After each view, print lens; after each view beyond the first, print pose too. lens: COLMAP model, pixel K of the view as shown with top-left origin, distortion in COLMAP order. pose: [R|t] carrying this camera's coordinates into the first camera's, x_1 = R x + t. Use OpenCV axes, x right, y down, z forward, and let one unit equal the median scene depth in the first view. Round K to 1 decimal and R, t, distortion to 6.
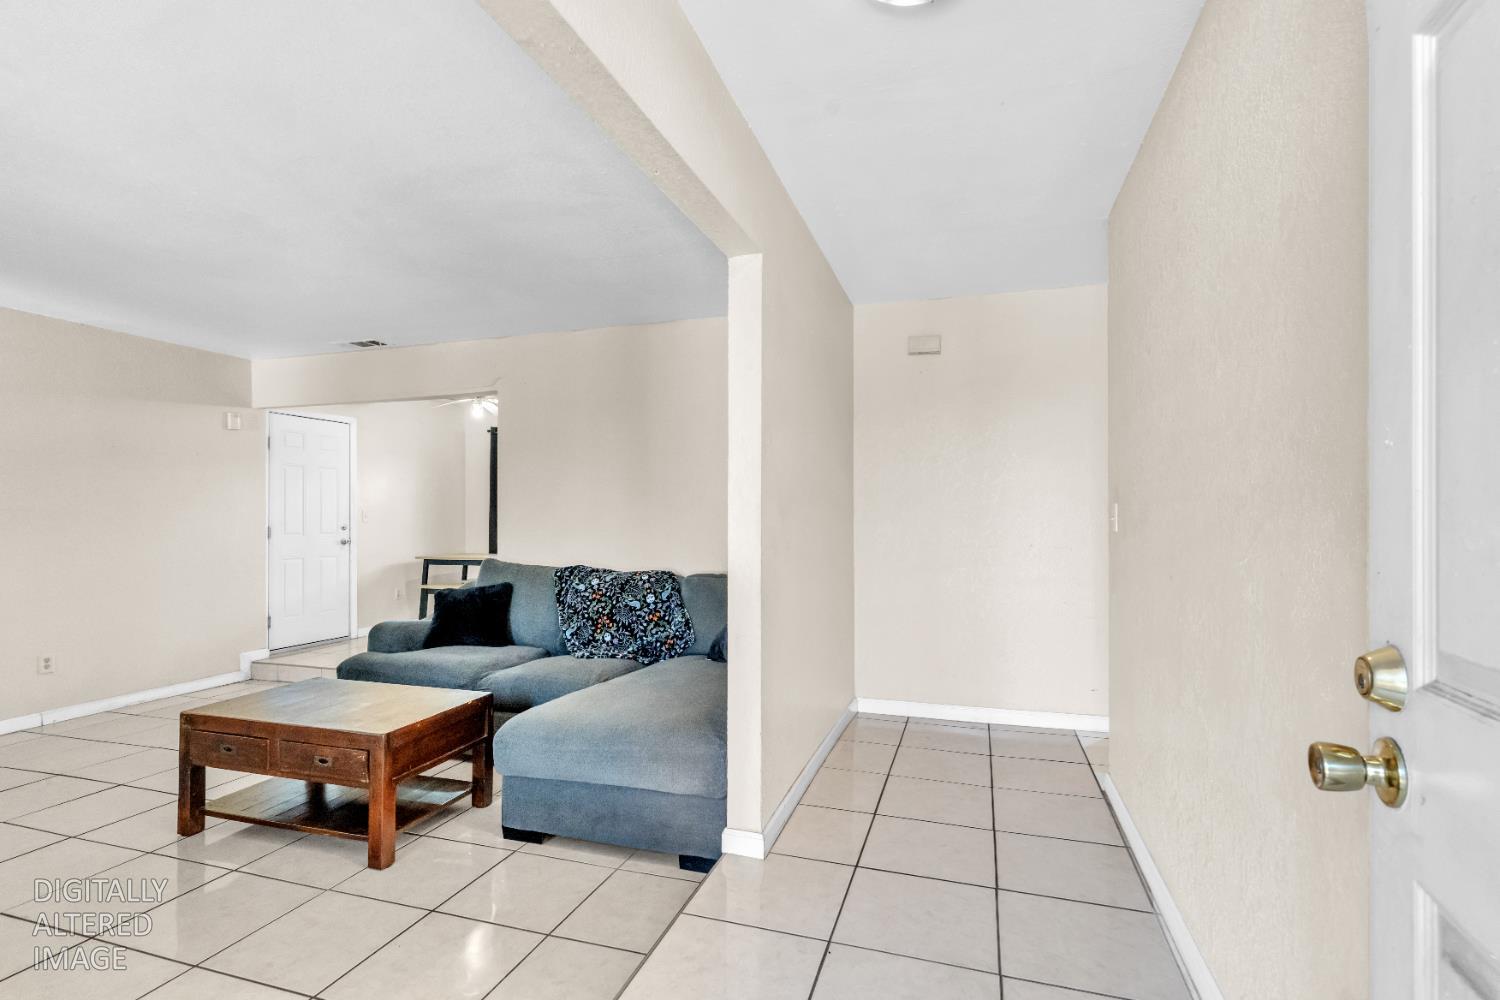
lens RADIAL K [[717.0, 0, 752.7], [0, 717.0, 510.3], [0, 0, 1]] dist [0.001667, 0.001127]
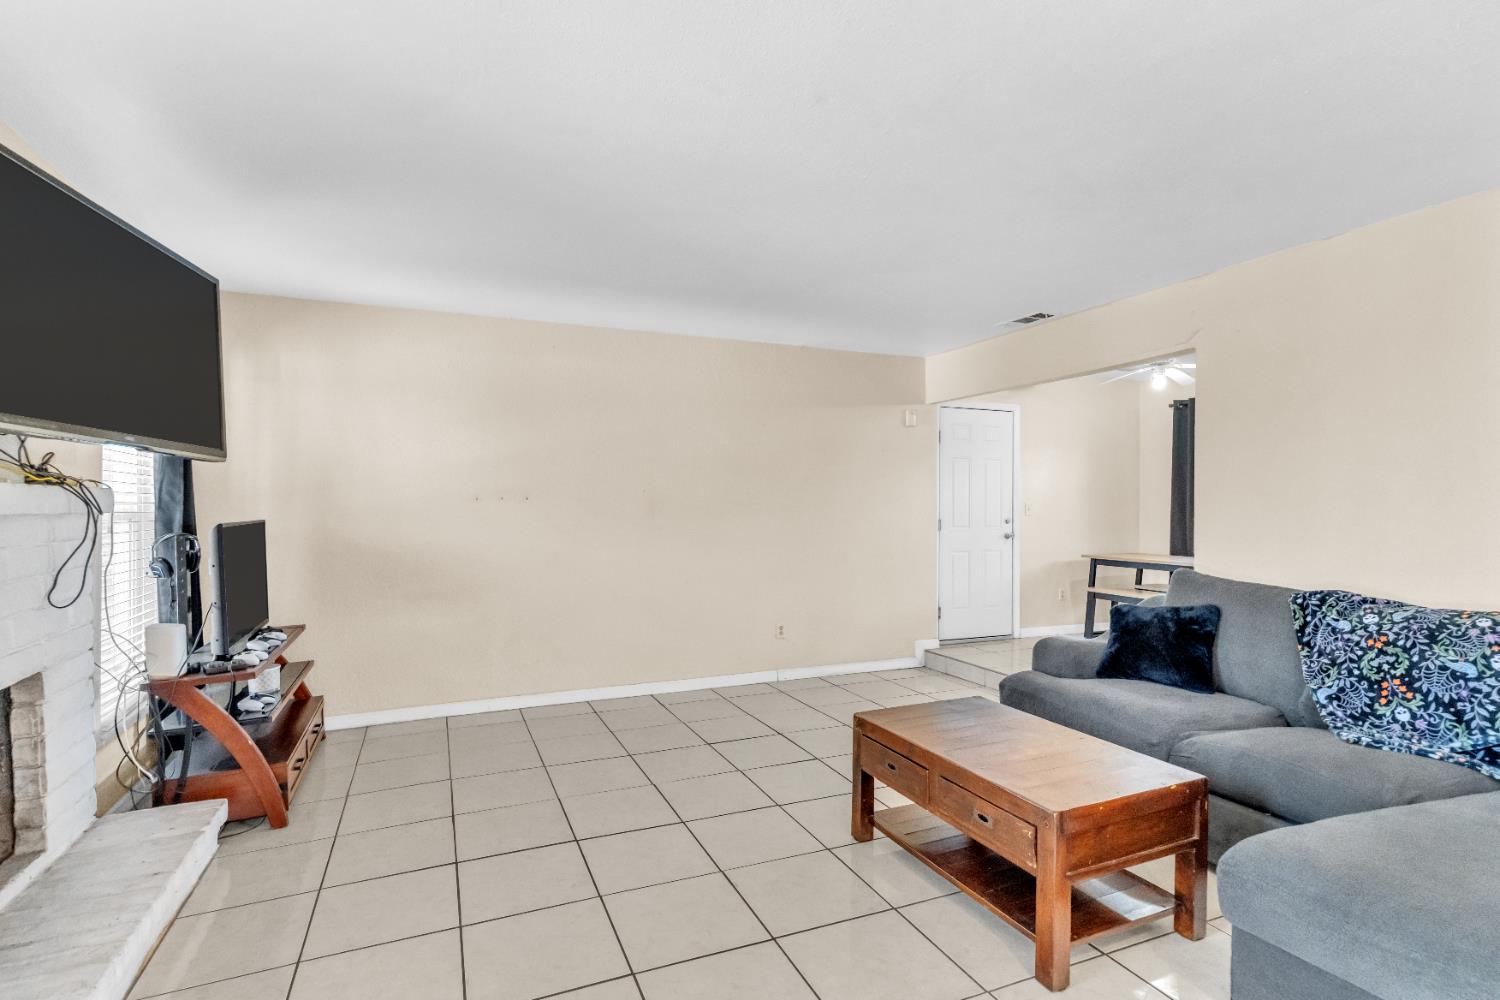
lens RADIAL K [[717.0, 0, 751.1], [0, 717.0, 509.1], [0, 0, 1]] dist [0.001667, 0.001127]
pose [[0.651789, 0.009677, -0.758338, -0.100627], [0.002123, 0.999891, 0.014585, -0.009280], [0.758397, -0.011116, 0.651698, 0.176480]]
